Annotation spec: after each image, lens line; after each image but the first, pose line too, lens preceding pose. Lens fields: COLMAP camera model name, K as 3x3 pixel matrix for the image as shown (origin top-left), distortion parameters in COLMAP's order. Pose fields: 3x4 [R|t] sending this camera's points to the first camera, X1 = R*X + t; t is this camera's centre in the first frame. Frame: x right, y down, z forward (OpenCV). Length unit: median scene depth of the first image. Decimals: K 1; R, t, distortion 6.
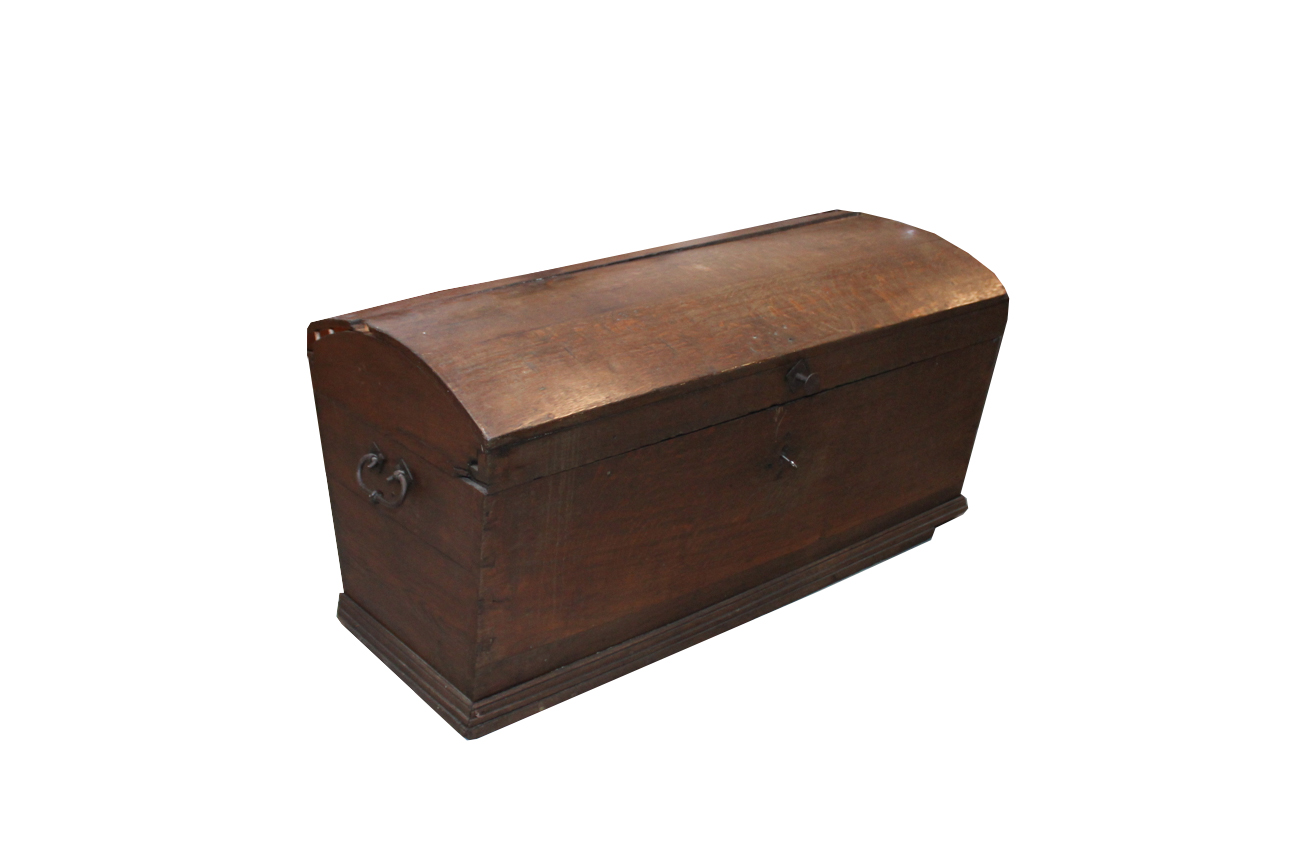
lens RADIAL K [[1382.6, 0, 650.0], [0, 1382.6, 433.5], [0, 0, 1]] dist [-0.001346, -0.018979]
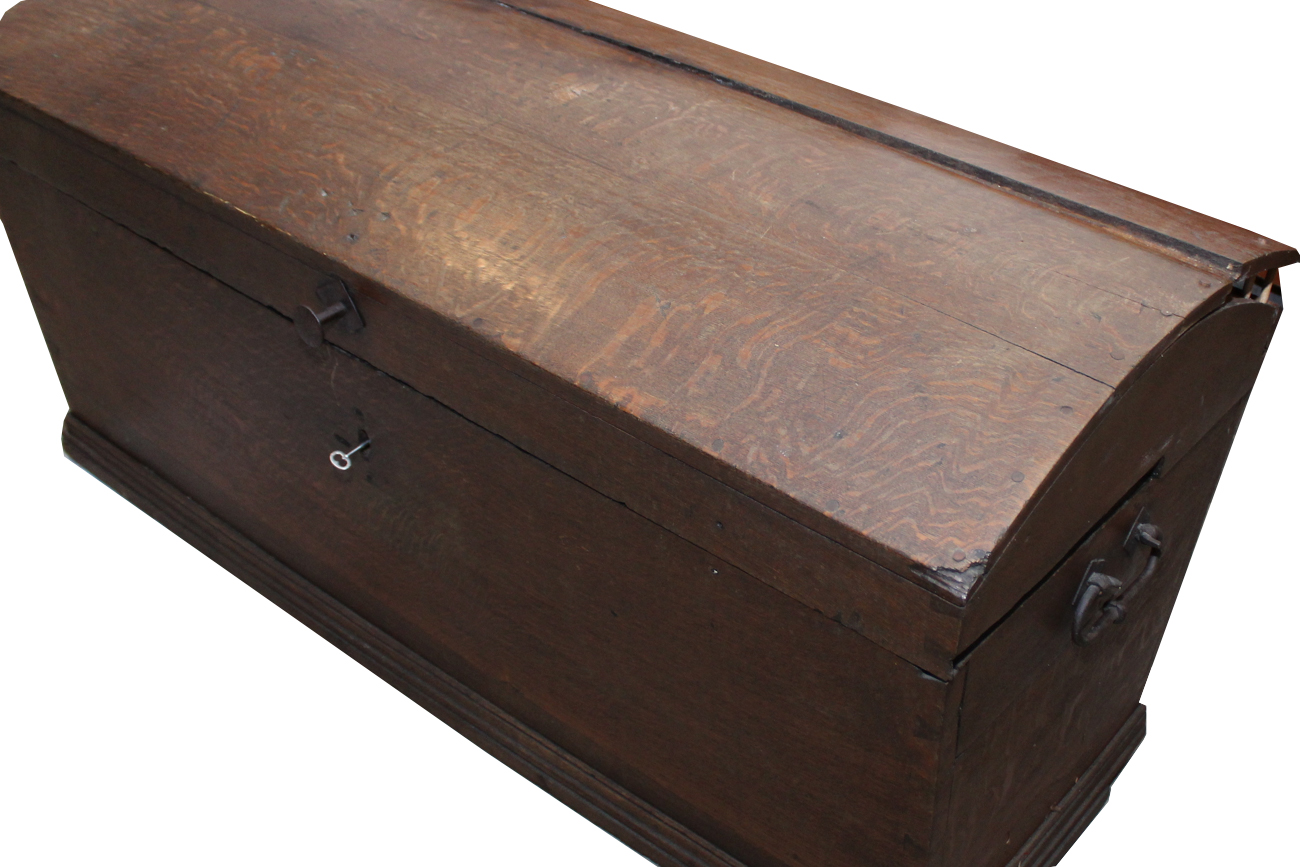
lens RADIAL K [[1683.4, 0, 653.1], [0, 1683.4, 366.4], [0, 0, 1]] dist [-0.259231, 0.648084]
pose [[0.174635, 0.515549, -0.838875, 0.653175], [-0.418284, 0.810114, 0.410796, -0.324192], [0.891370, 0.279148, 0.357121, 0.898566]]
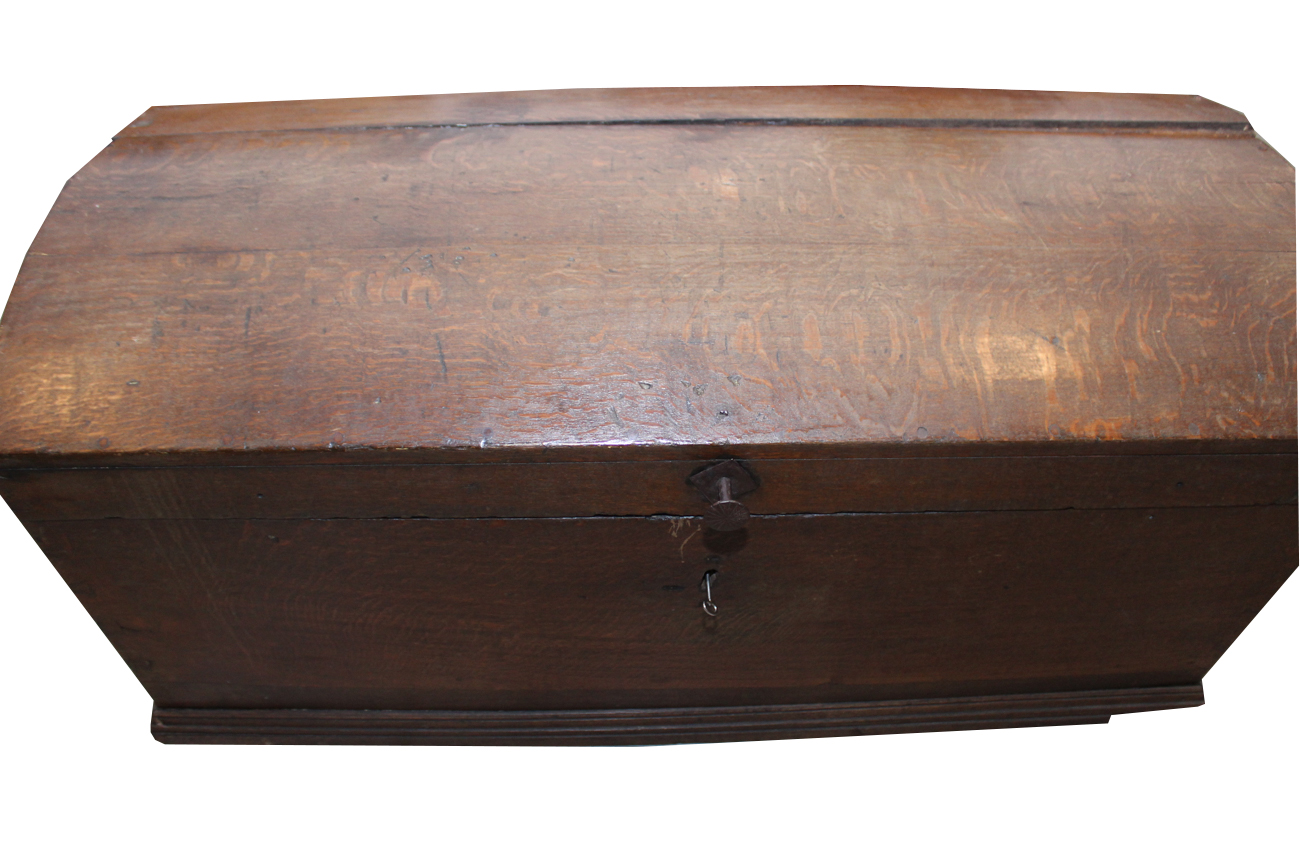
lens RADIAL K [[1211.5, 0, 650.0], [0, 1211.5, 433.5], [0, 0, 1]] dist [-0.187132, 0.175844]
pose [[0.783173, 0.416304, -0.461877, 0.283585], [-0.233209, 0.885237, 0.402454, -0.228272], [0.576414, -0.207478, 0.790380, 0.650474]]
